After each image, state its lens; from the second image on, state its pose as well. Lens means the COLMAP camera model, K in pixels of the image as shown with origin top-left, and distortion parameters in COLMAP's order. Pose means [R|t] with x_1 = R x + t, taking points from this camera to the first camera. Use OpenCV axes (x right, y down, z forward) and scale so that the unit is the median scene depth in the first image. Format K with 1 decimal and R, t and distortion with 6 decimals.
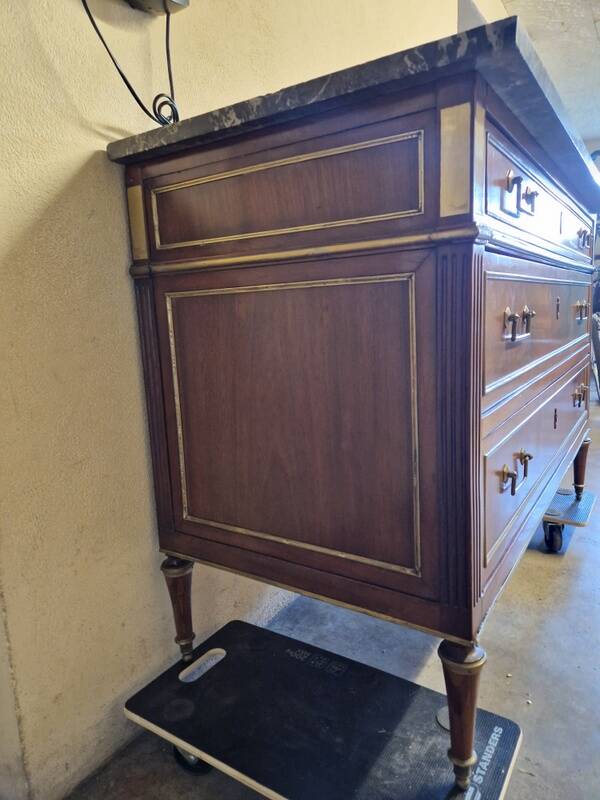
lens RADIAL K [[540.3, 0, 300.0], [0, 540.3, 400.0], [0, 0, 1]] dist [0.065572, -0.059193]
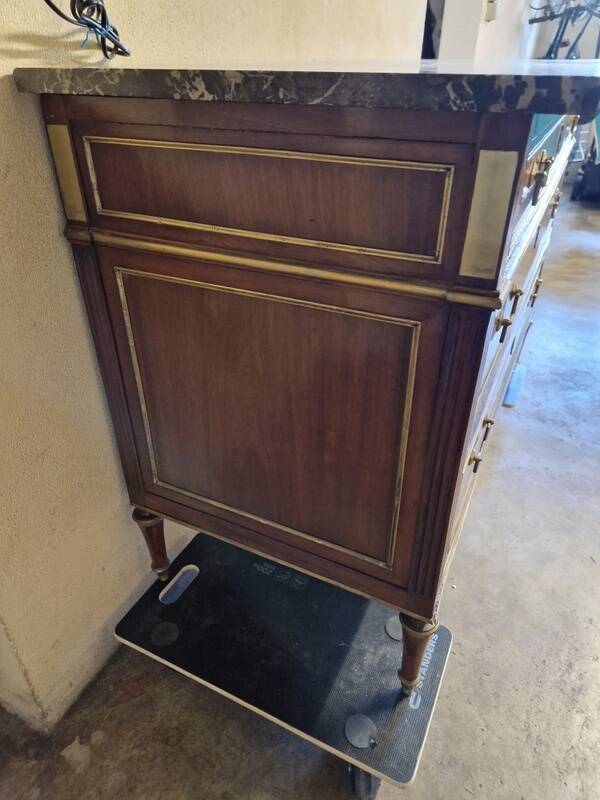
lens RADIAL K [[546.3, 0, 294.2], [0, 546.3, 398.4], [0, 0, 1]] dist [0.057180, -0.057994]
pose [[0.991545, -0.031336, 0.125923, -0.092625], [-0.020253, 0.921142, 0.388700, -0.373879], [-0.128173, -0.387964, 0.912719, 0.119193]]
